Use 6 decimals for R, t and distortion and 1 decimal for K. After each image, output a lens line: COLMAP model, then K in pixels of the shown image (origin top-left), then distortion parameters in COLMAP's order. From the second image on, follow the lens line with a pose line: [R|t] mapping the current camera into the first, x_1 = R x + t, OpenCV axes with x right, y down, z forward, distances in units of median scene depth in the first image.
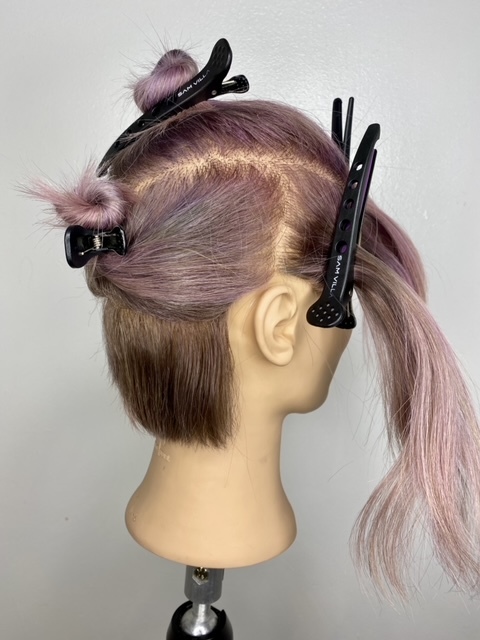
lens RADIAL K [[491.9, 0, 240.0], [0, 491.9, 320.0], [0, 0, 1]] dist [0.000150, 0.000723]
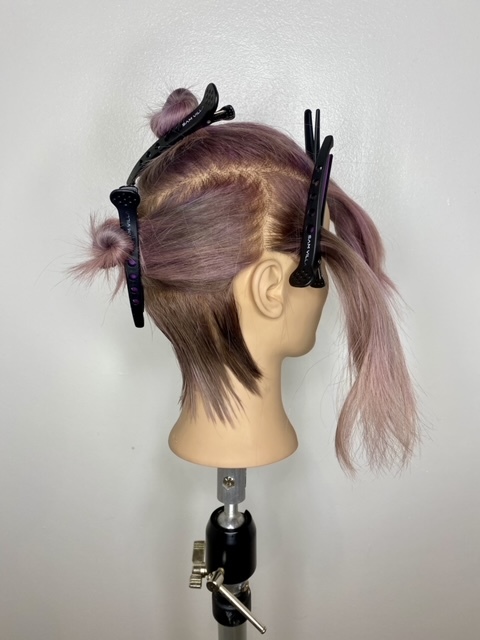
lens RADIAL K [[476.8, 0, 240.0], [0, 476.8, 320.0], [0, 0, 1]] dist [0.000877, -0.000064]
pose [[0.996756, -0.076137, -0.026099, 0.023020], [0.077207, 0.996097, 0.042787, 0.033613], [0.022740, -0.044663, 0.998743, -0.343189]]
